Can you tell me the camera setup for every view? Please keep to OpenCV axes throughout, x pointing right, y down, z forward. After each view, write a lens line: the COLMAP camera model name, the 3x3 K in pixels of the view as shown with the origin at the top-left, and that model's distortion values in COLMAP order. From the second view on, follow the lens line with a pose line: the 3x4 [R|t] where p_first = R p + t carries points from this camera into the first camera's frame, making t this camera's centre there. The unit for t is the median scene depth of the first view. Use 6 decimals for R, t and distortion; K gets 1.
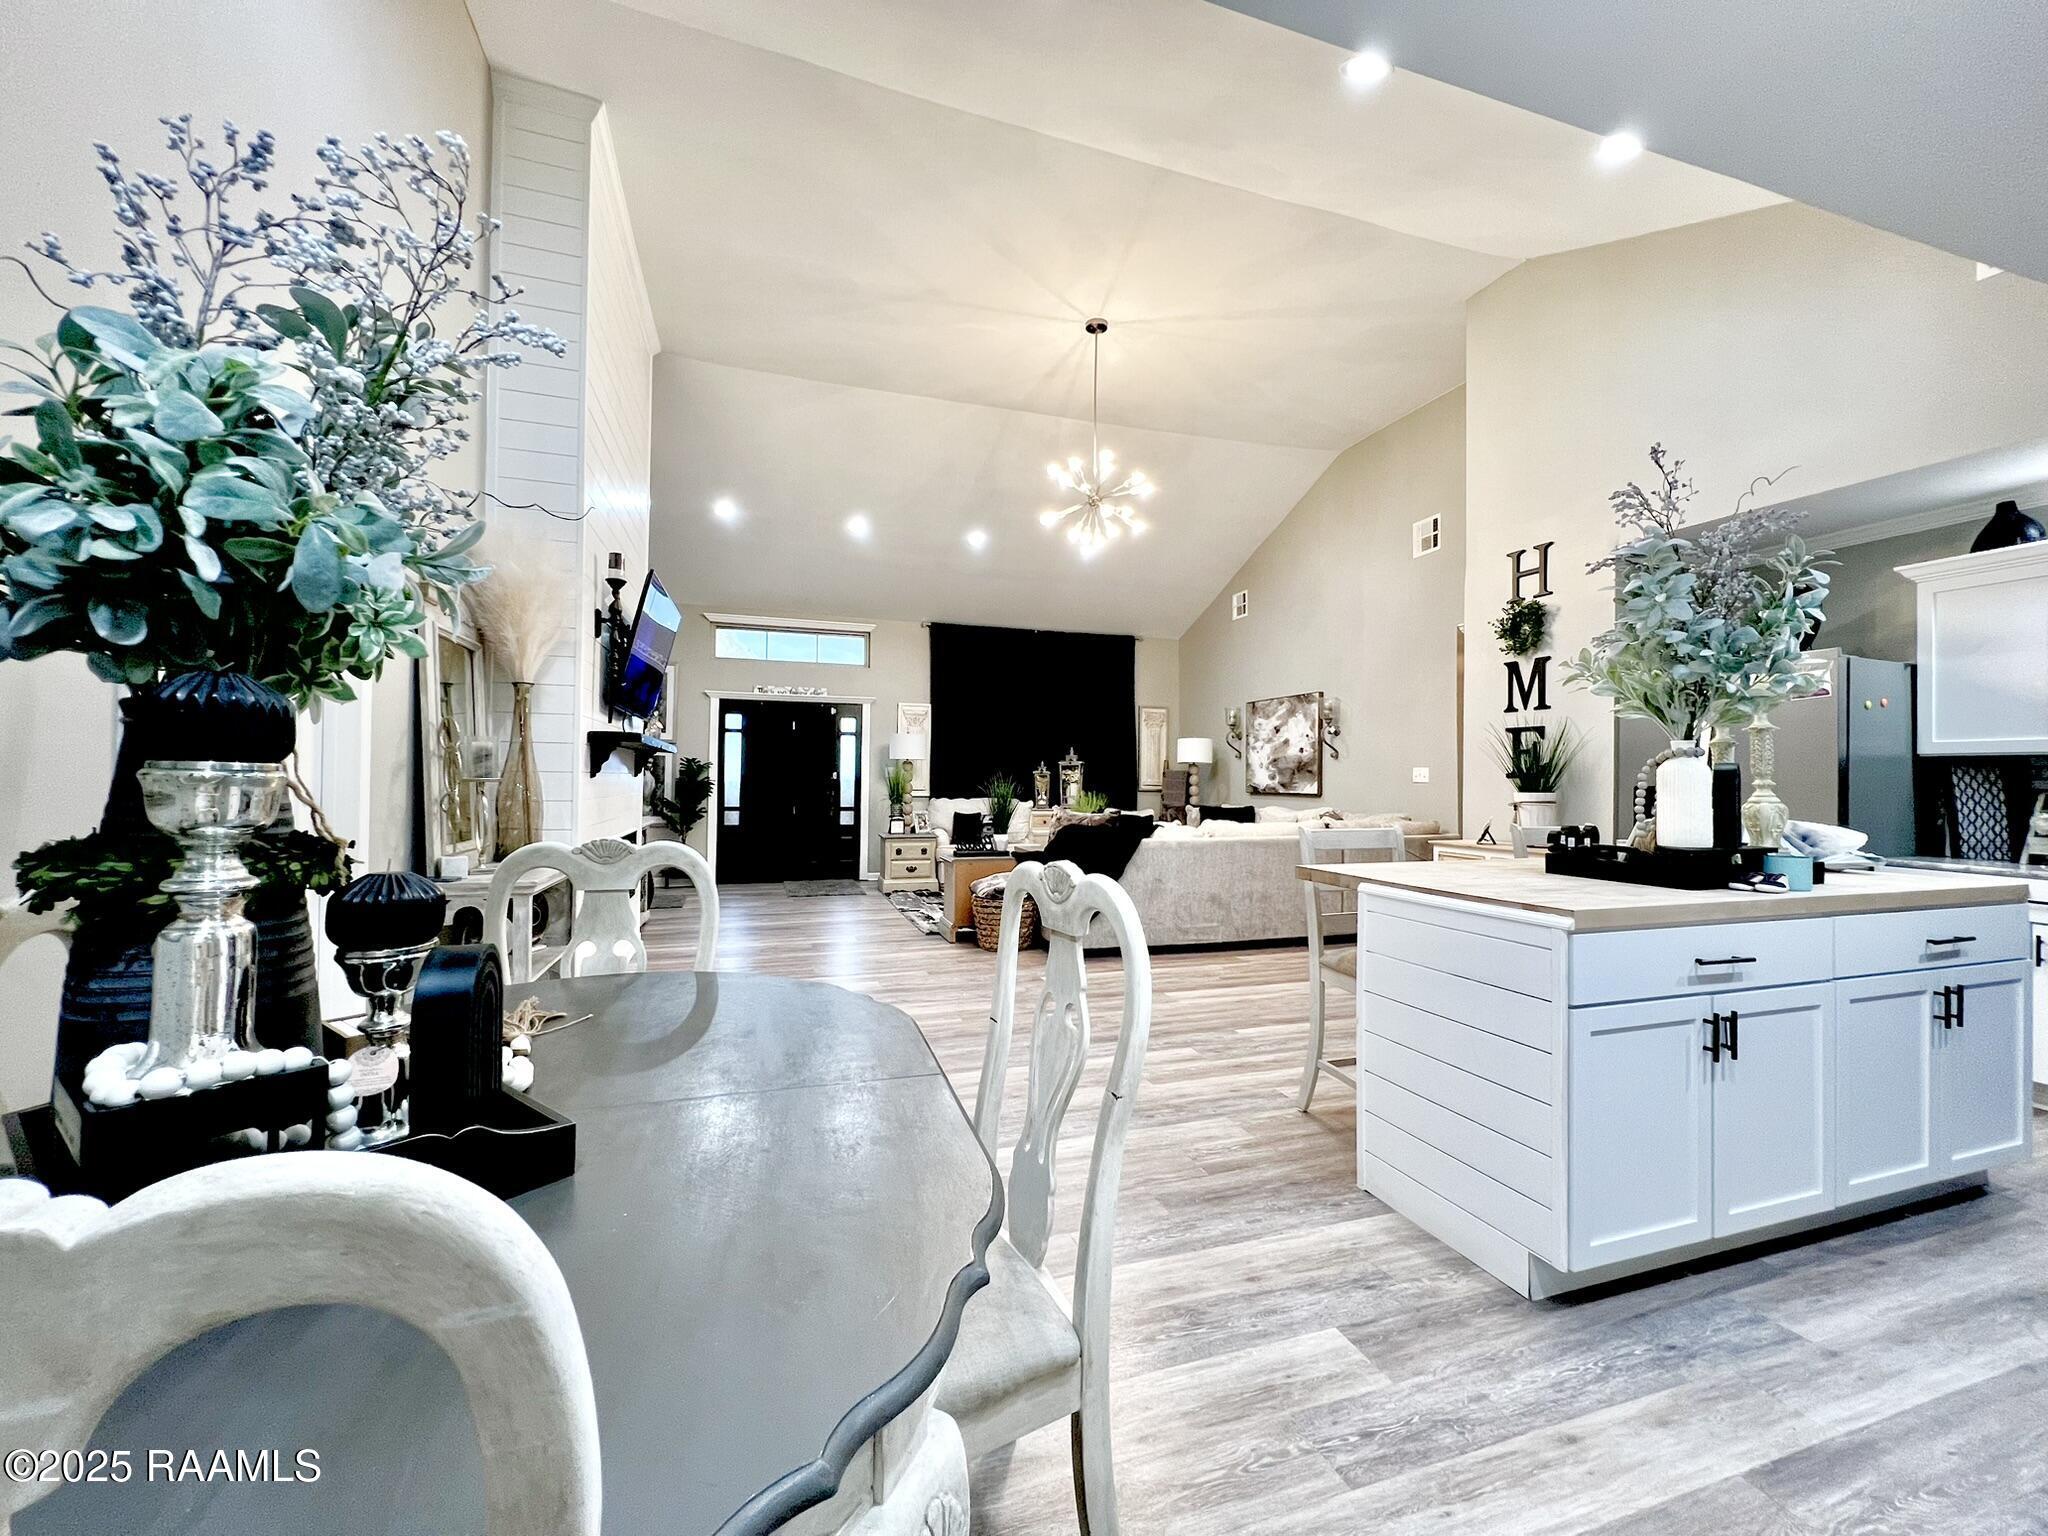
lens RADIAL K [[824.5, 0, 1027.9], [0, 824.5, 766.0], [0, 0, 1]] dist [-0.002775, 0.001157]
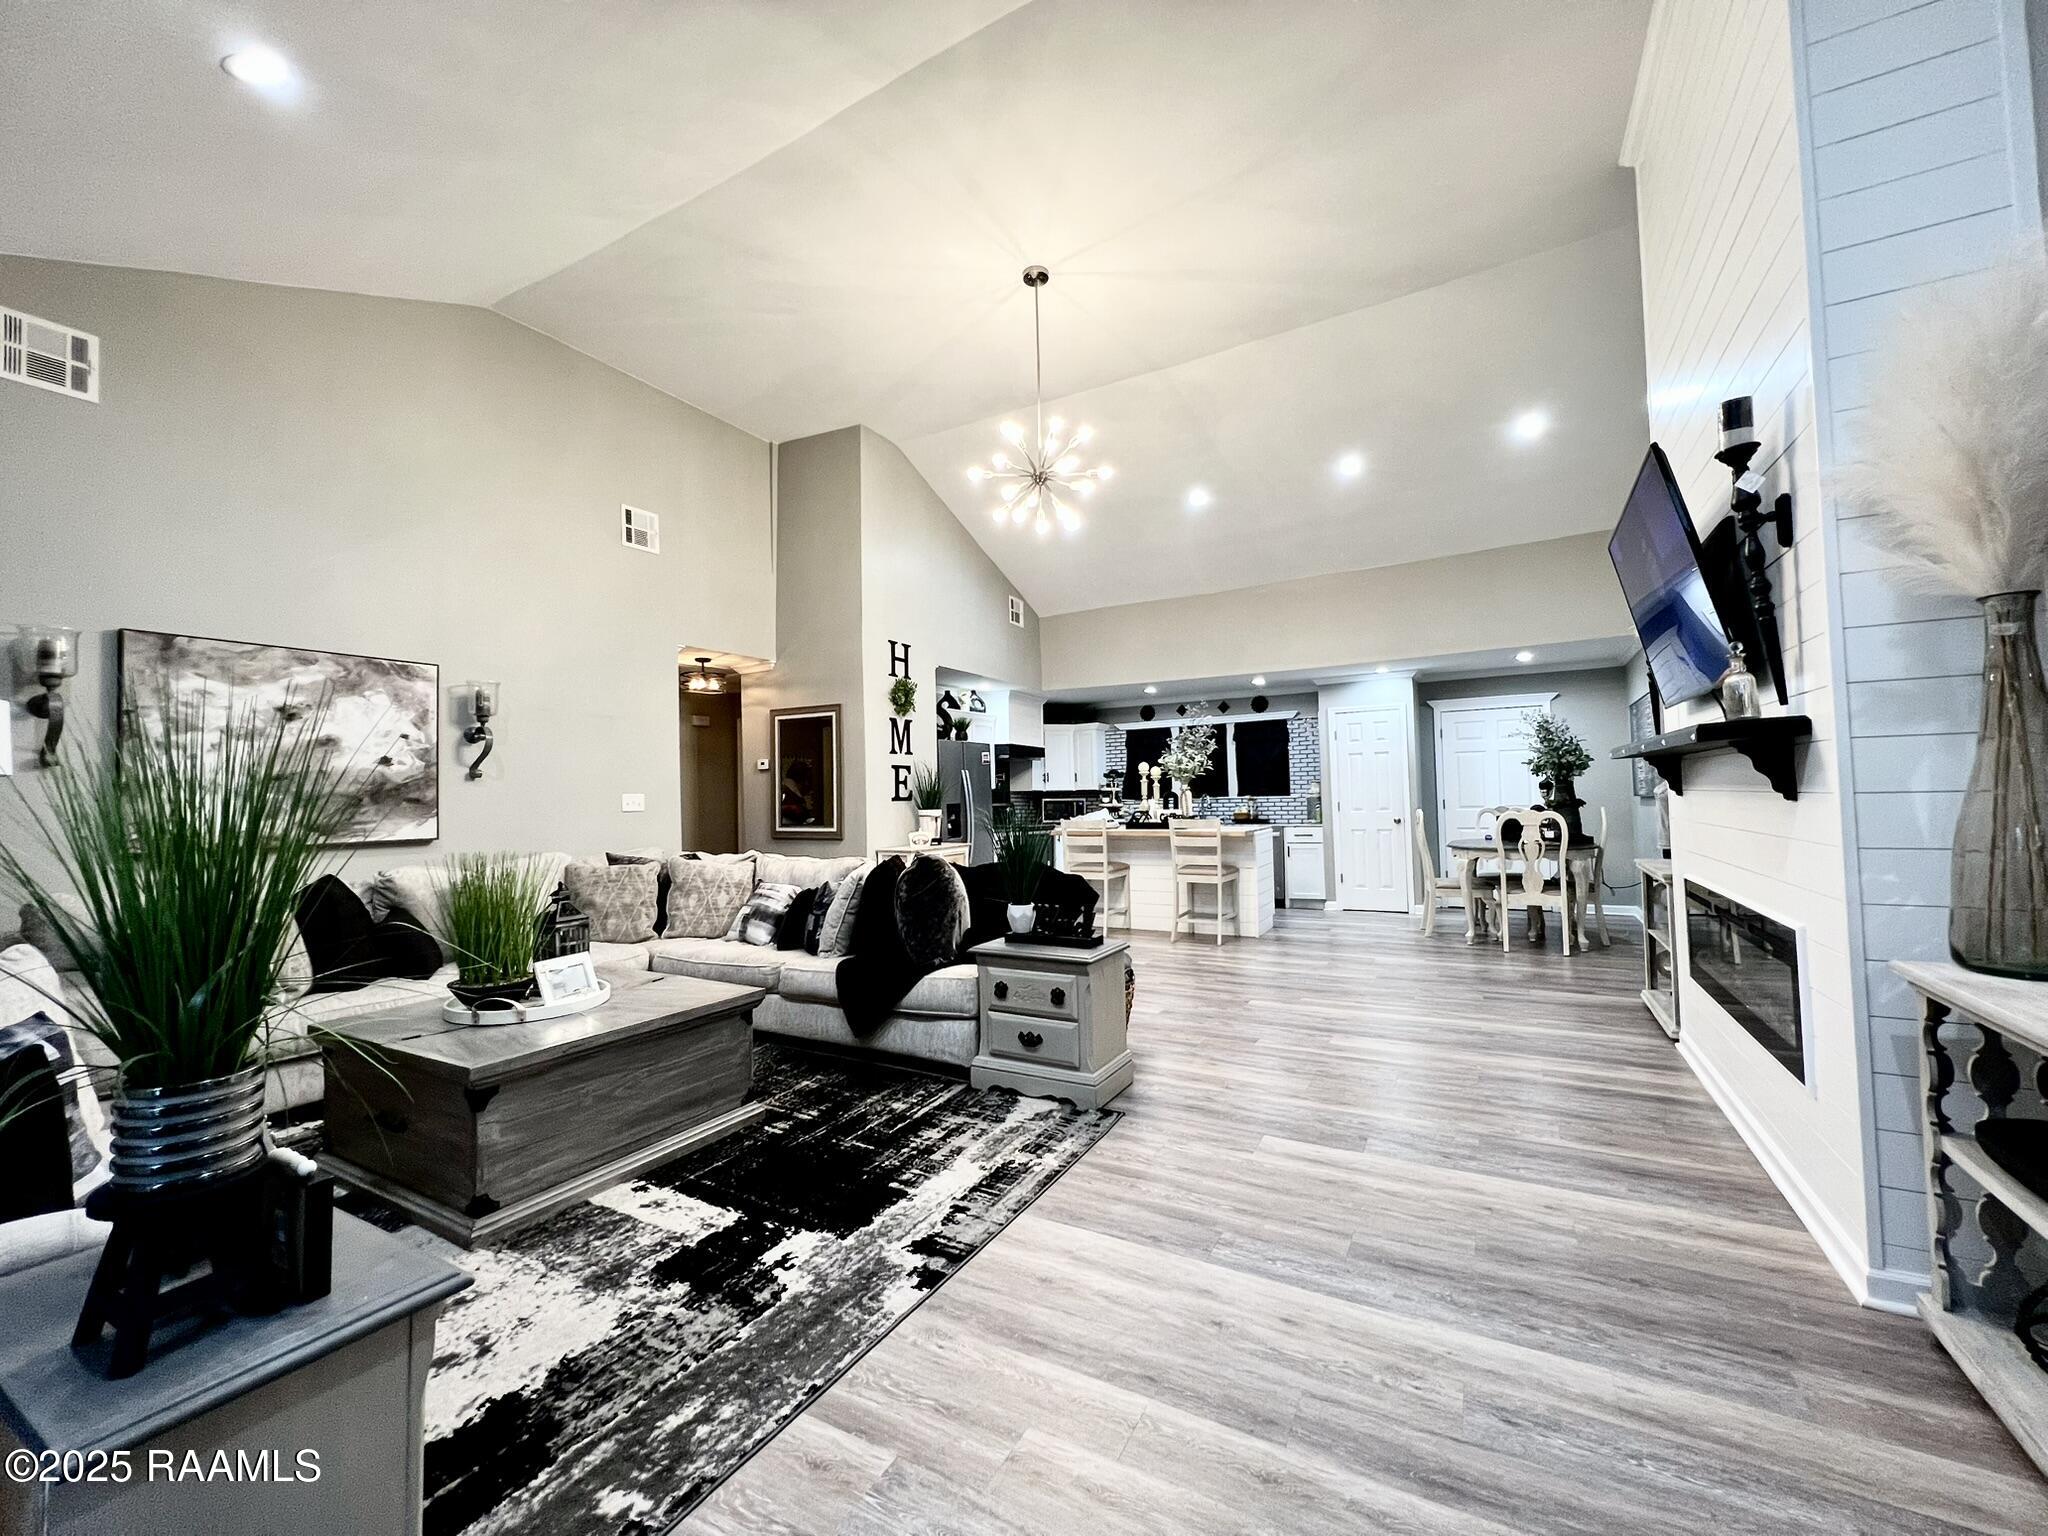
lens RADIAL K [[821.8, 0, 1025.3], [0, 821.8, 765.5], [0, 0, 1]] dist [0.002531, 0.000372]
pose [[-0.675556, 0.032334, 0.736600, -0.615023], [0.003332, 0.999162, -0.040804, 0.012387], [-0.737301, -0.025111, -0.675097, 1.848875]]
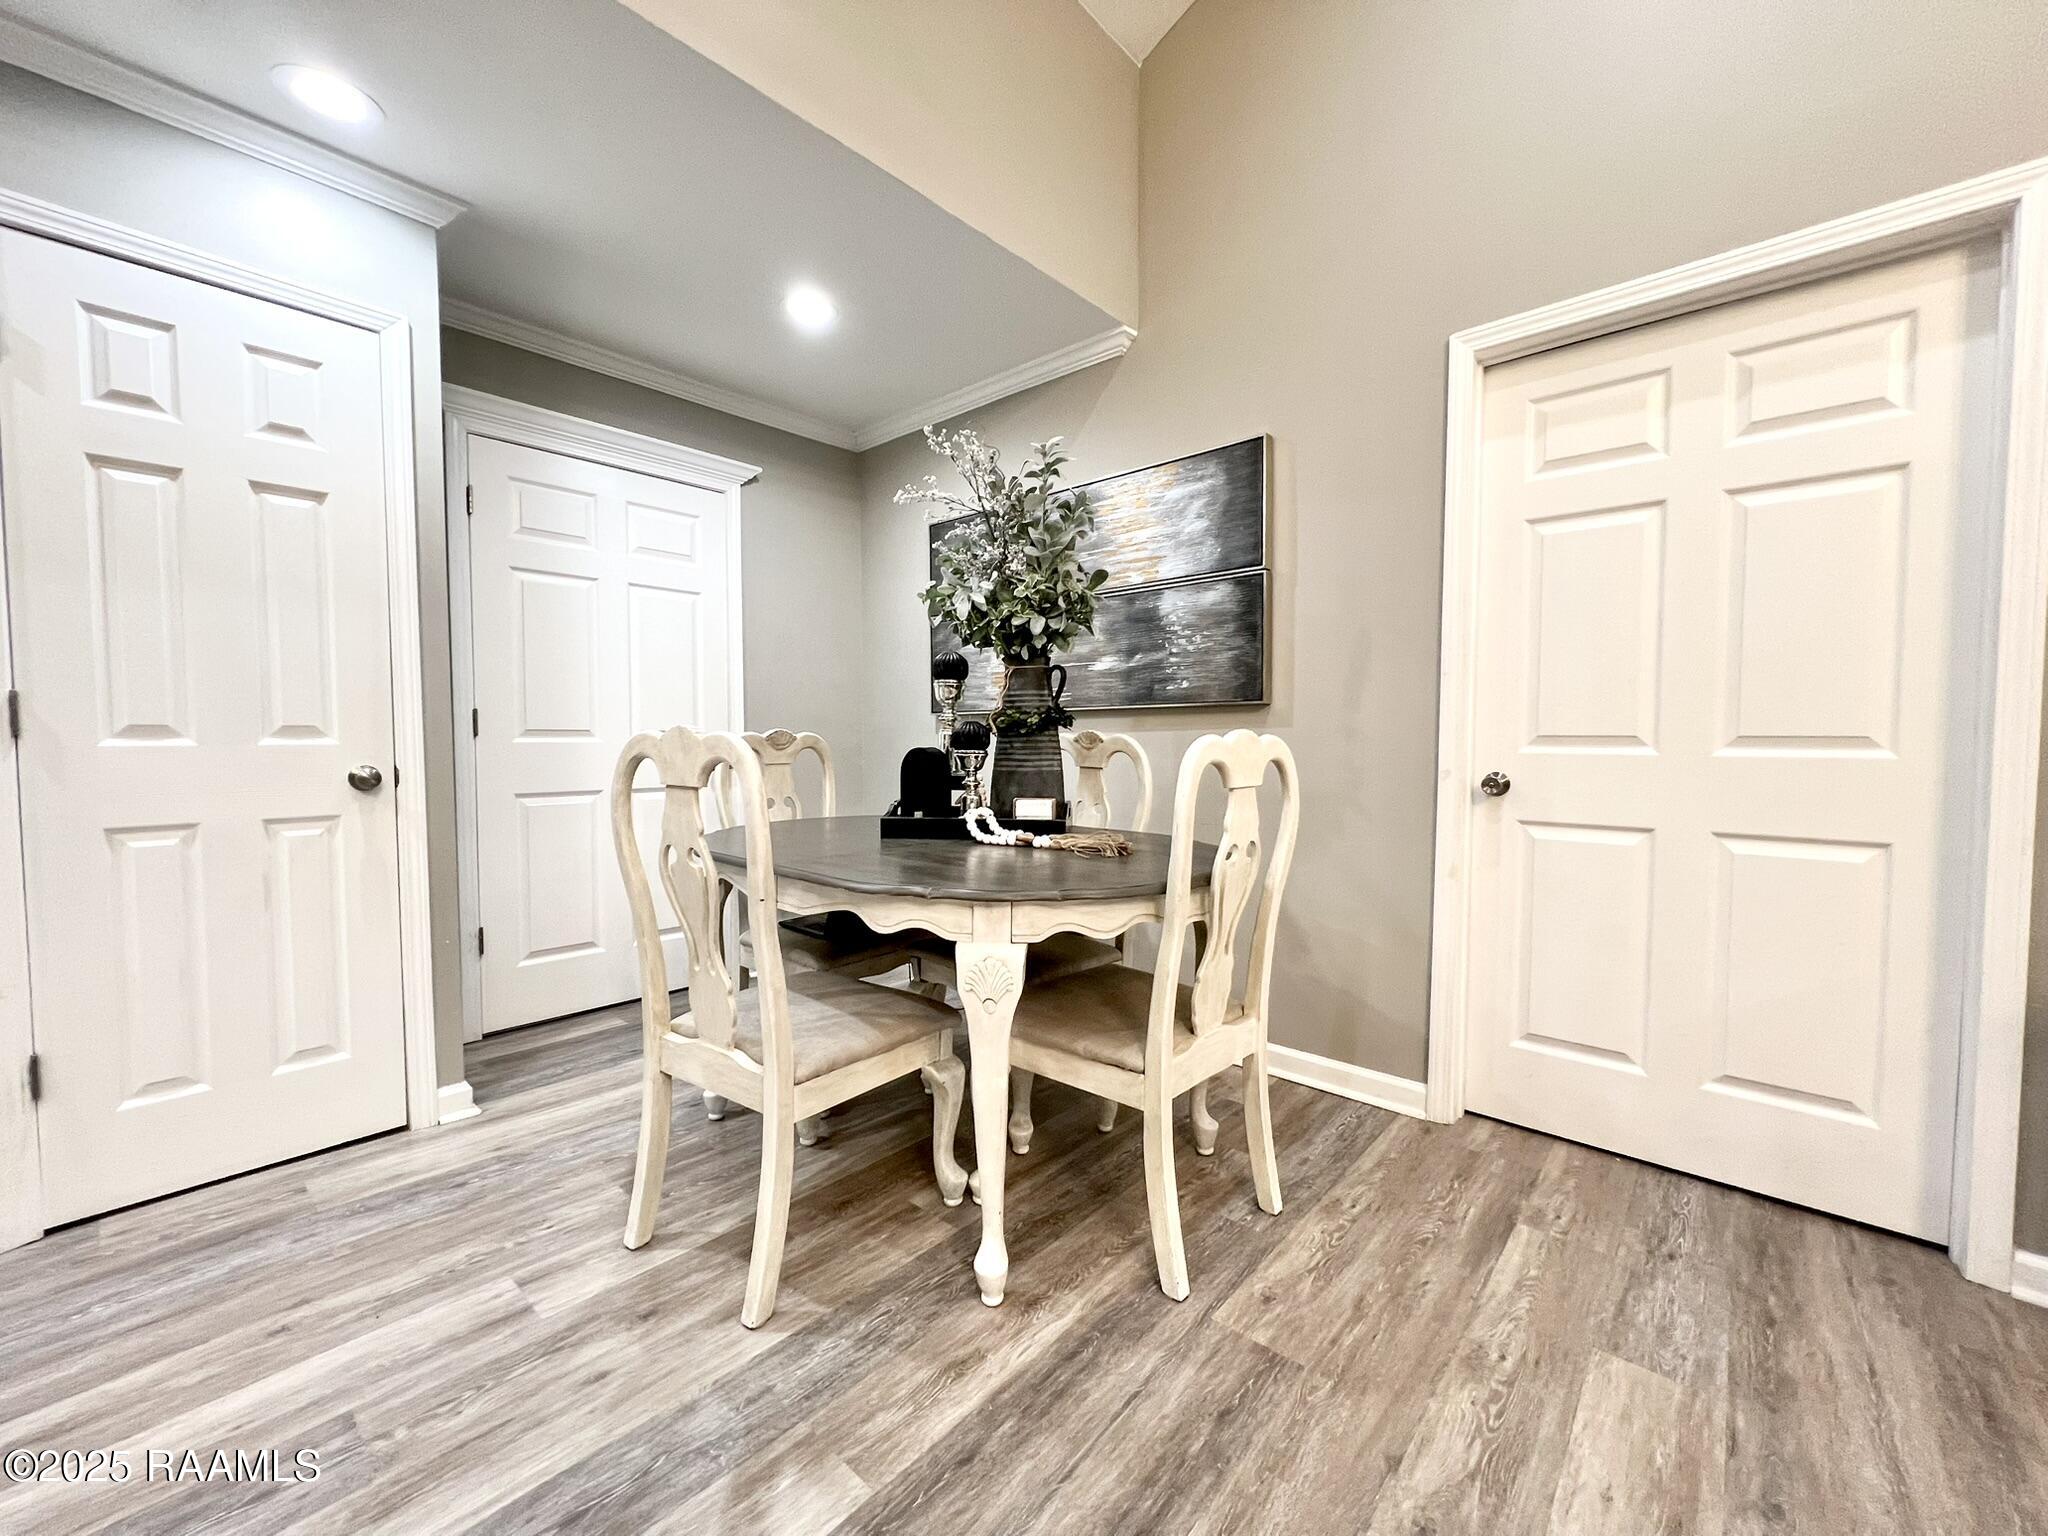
lens RADIAL K [[824.5, 0, 1021.6], [0, 824.5, 769.5], [0, 0, 1]] dist [-0.002775, 0.001157]
pose [[-0.871604, 0.003532, -0.490198, 0.054353], [-0.013413, 0.999428, 0.031049, 0.037786], [0.490027, 0.033638, -0.871058, 0.628565]]
